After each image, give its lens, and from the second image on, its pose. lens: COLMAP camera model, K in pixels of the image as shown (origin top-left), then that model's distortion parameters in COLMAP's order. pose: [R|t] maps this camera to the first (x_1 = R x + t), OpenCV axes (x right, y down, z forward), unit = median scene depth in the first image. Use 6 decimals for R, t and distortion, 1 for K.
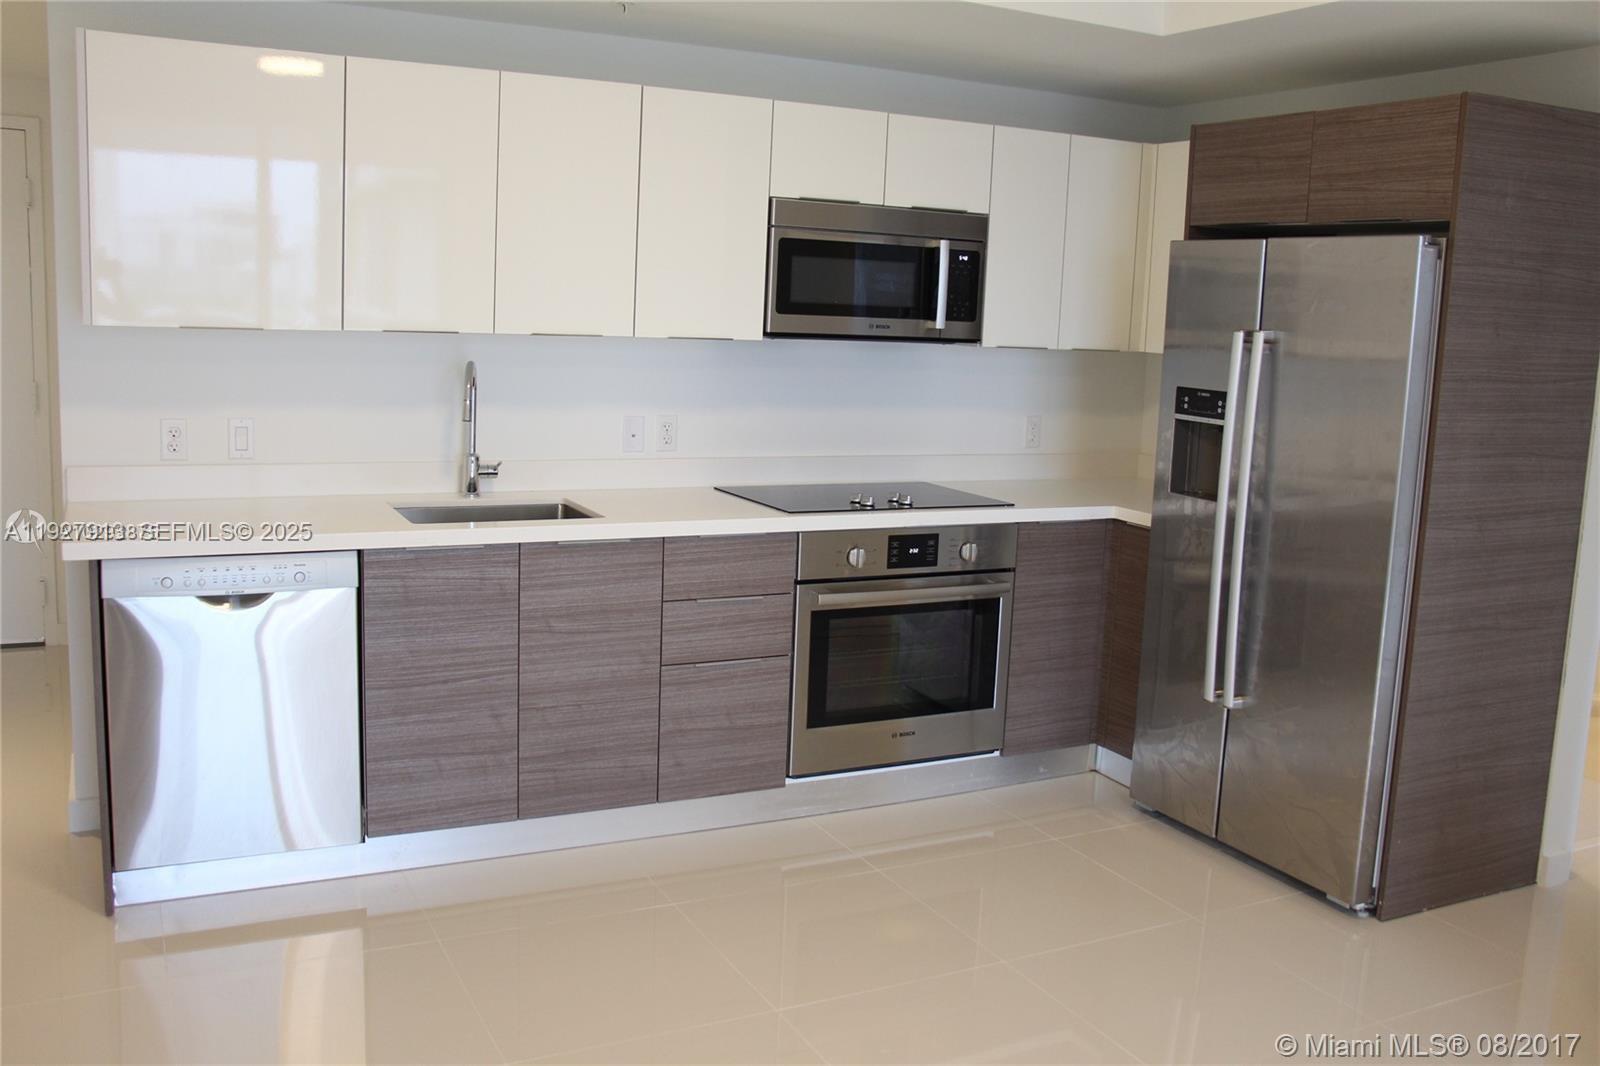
lens RADIAL K [[1425.9, 0, 802.3], [0, 1425.9, 519.7], [0, 0, 1]] dist [-0.091857, 0.035991]
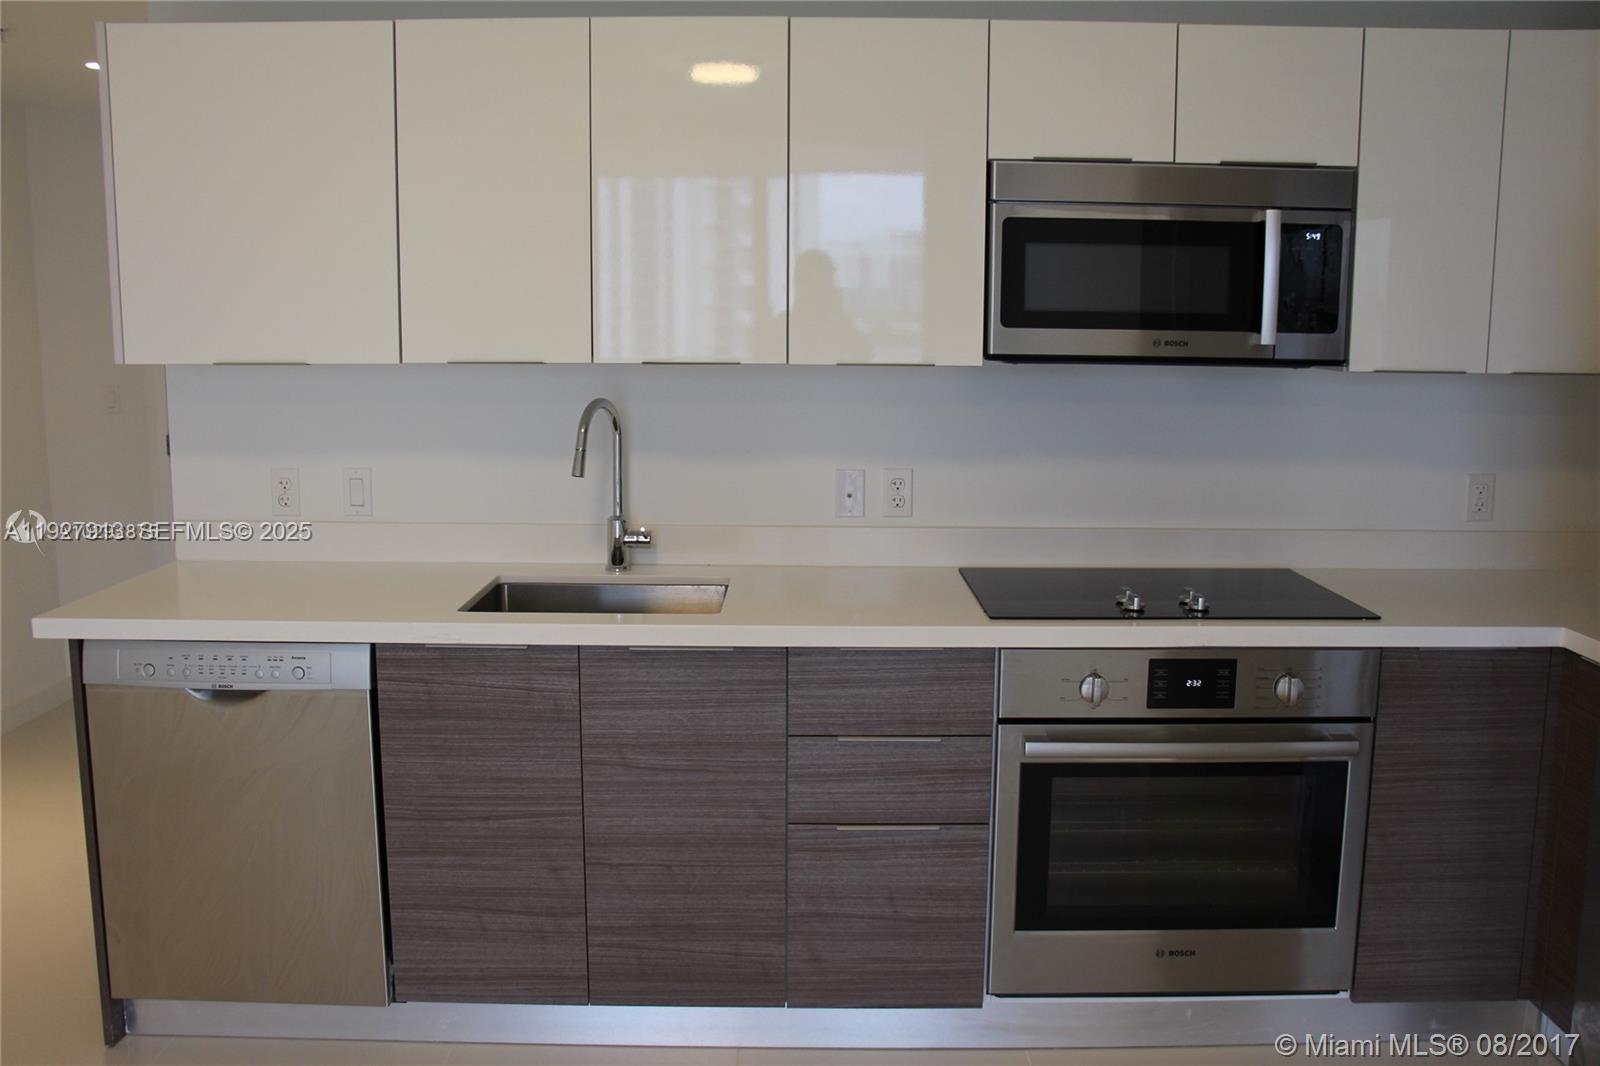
lens RADIAL K [[1358.7, 0, 795.6], [0, 1358.7, 528.5], [0, 0, 1]] dist [-0.111992, 0.054940]
pose [[0.891065, 0.033549, -0.452634, 0.198678], [-0.038242, 0.999268, -0.001220, -0.043111], [0.452261, 0.018396, 0.891696, 0.377103]]
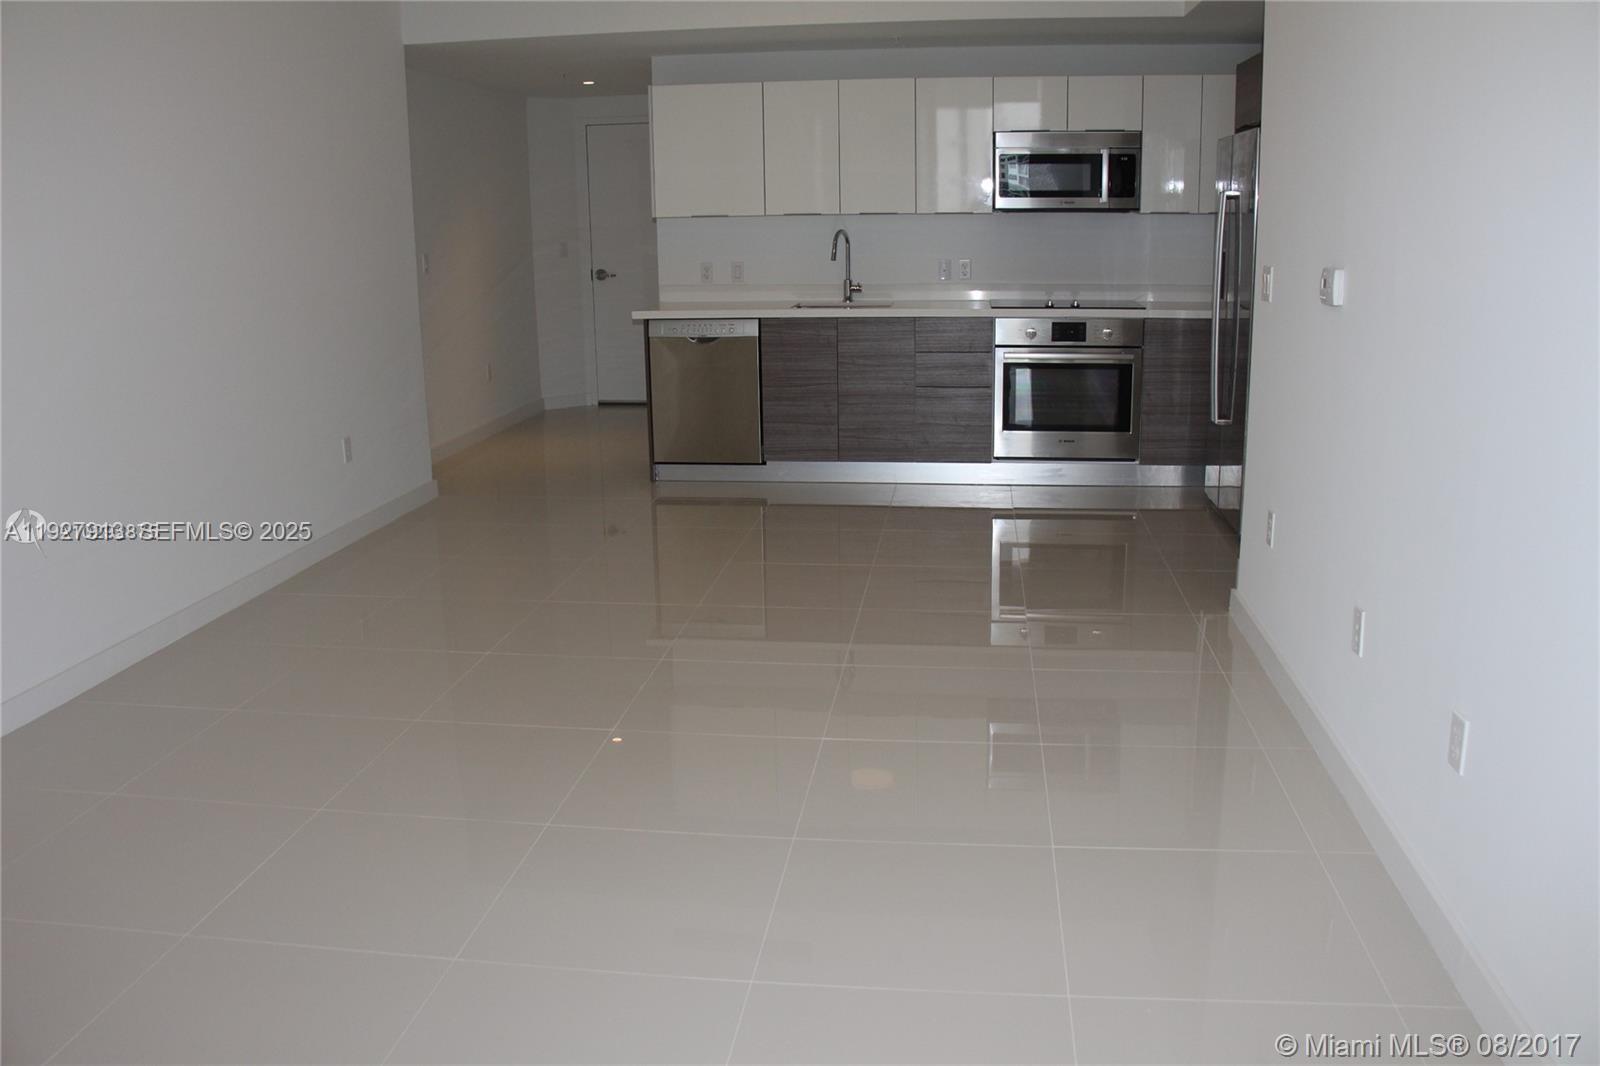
lens RADIAL K [[1293.9, 0, 799.9], [0, 1293.9, 532.7], [0, 0, 1]] dist [-0.173271, 0.130018]
pose [[0.828547, 0.082651, -0.553785, 0.705944], [-0.036007, 0.994863, 0.094609, 0.132846], [0.558760, -0.058447, 0.827267, -0.488580]]
